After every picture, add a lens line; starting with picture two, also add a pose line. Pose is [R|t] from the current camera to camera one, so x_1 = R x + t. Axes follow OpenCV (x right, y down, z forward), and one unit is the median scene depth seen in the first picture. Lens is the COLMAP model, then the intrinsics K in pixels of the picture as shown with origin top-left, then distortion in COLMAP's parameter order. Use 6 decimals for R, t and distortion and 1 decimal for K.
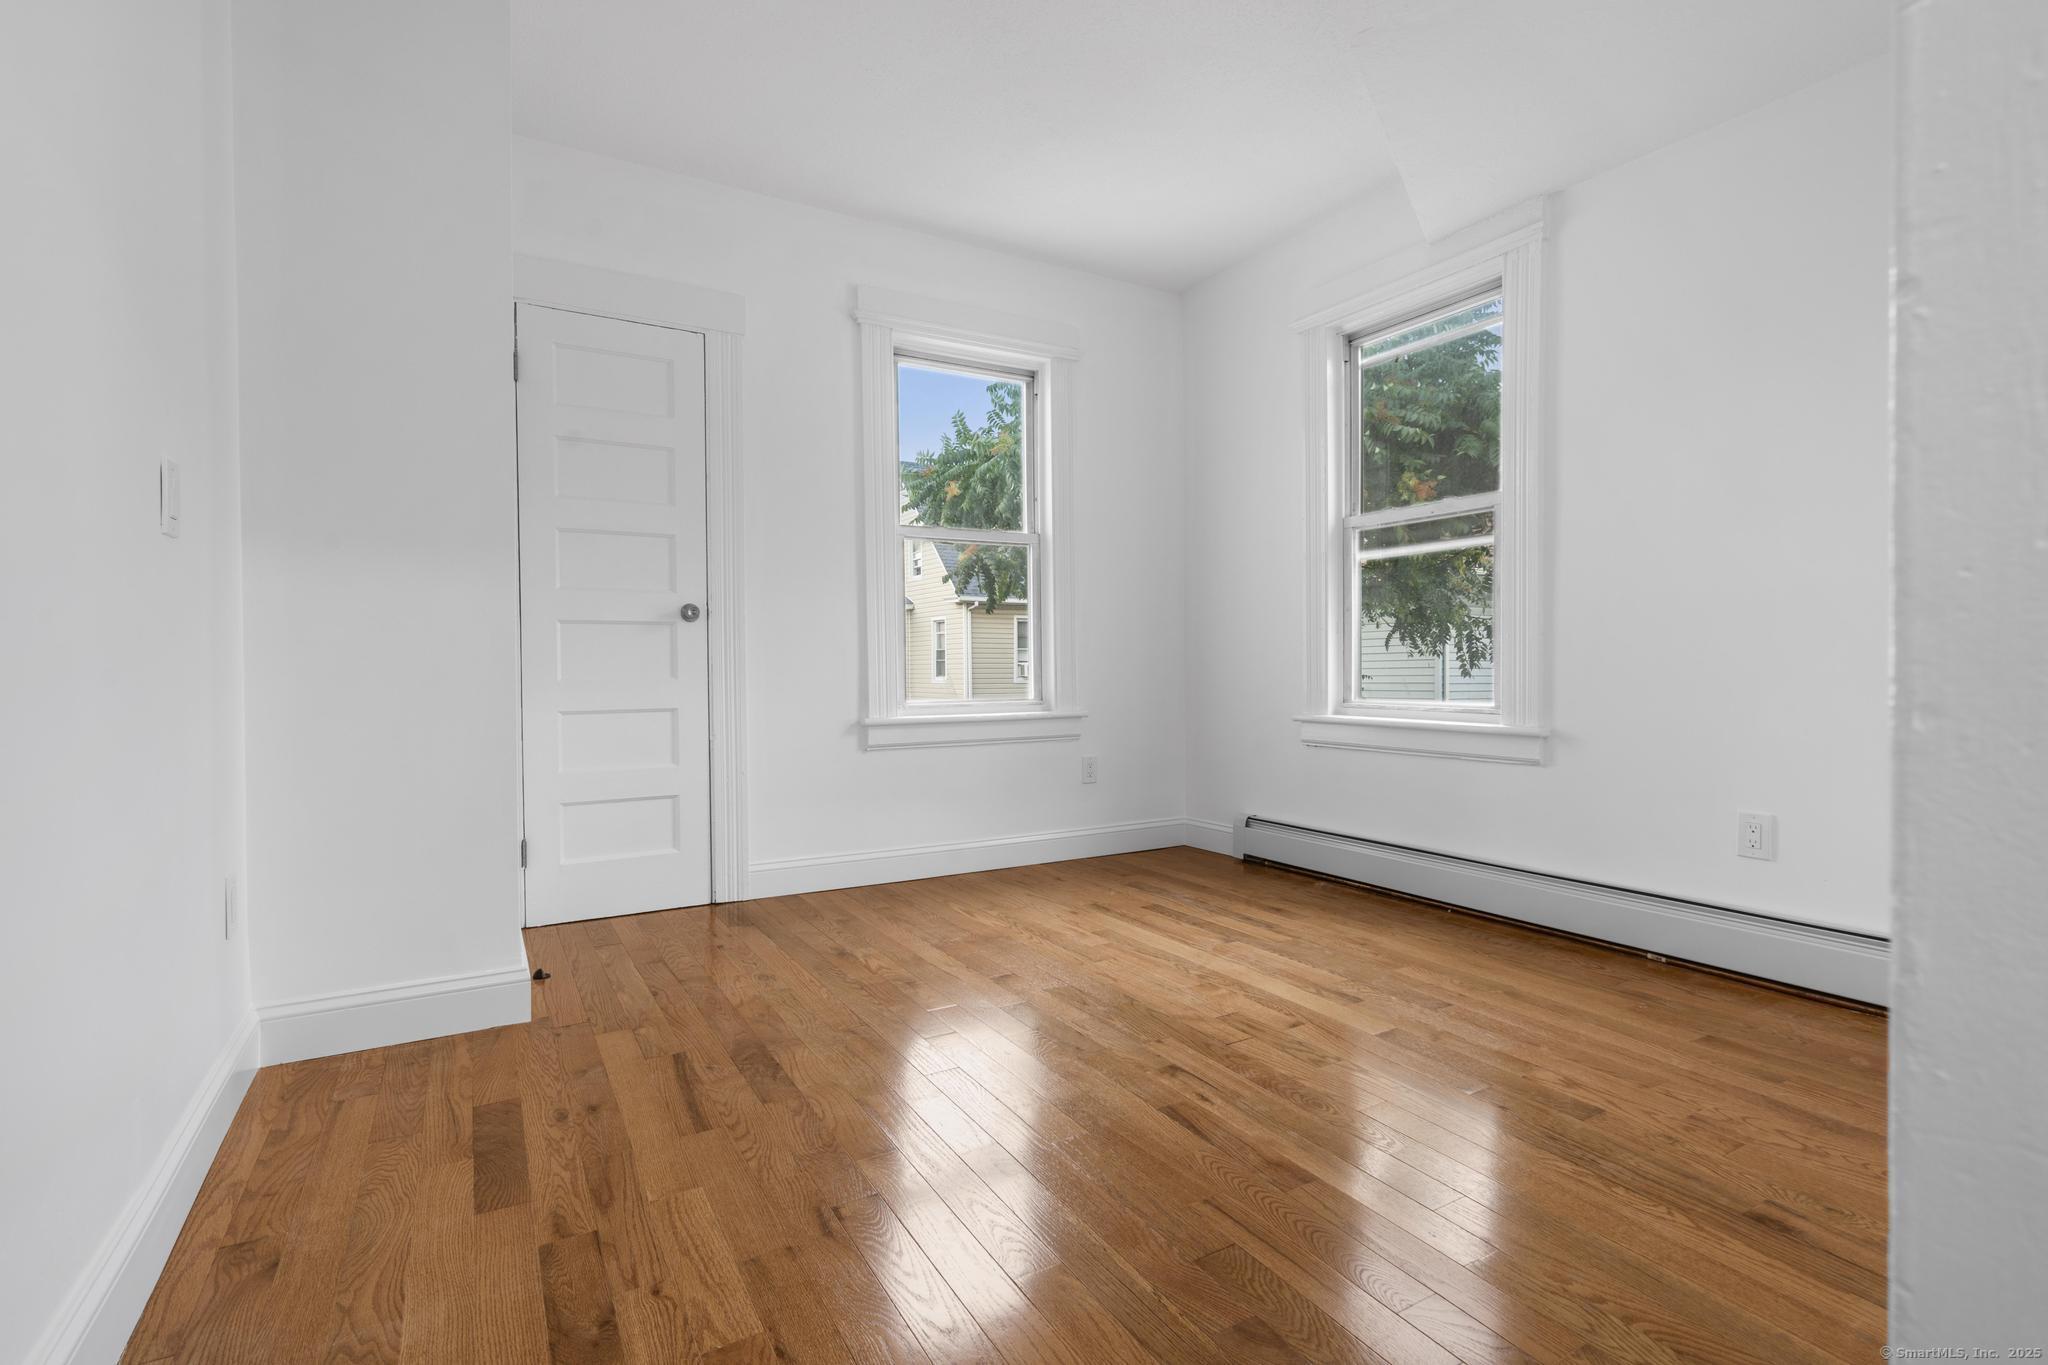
lens RADIAL K [[939.2, 0, 1013.7], [0, 939.2, 674.0], [0, 0, 1]] dist [-0.001669, 0.000159]
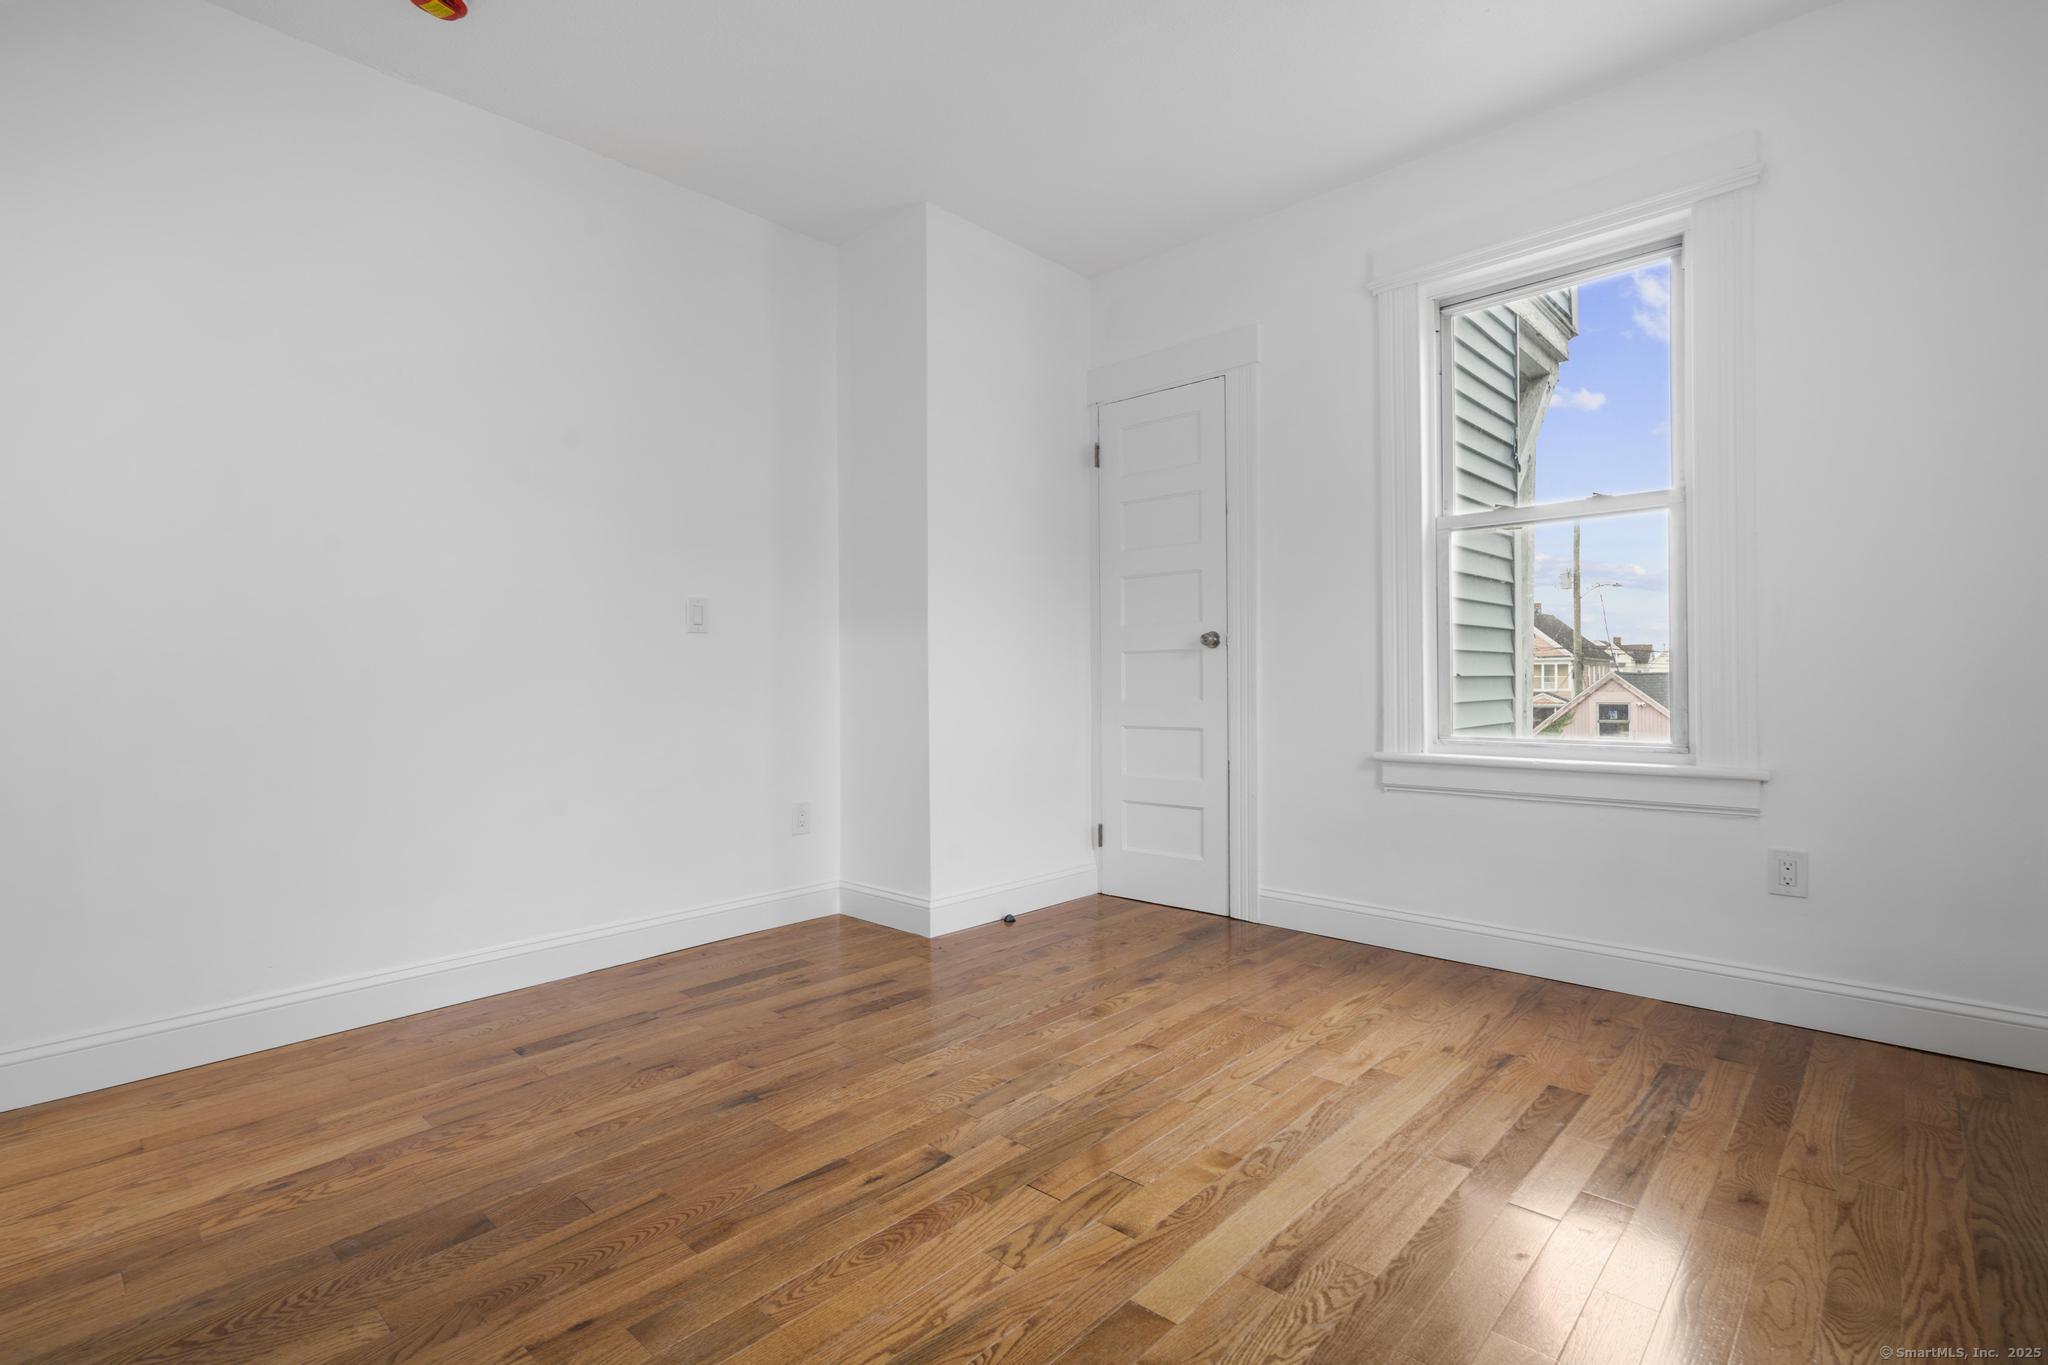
lens RADIAL K [[939.2, 0, 1033.0], [0, 939.2, 677.2], [0, 0, 1]] dist [-0.001669, 0.000159]
pose [[0.309261, 0.001006, -0.950977, 0.725586], [-0.004451, 0.999990, -0.000390, -0.025095], [0.950967, 0.004354, 0.309263, 0.559443]]
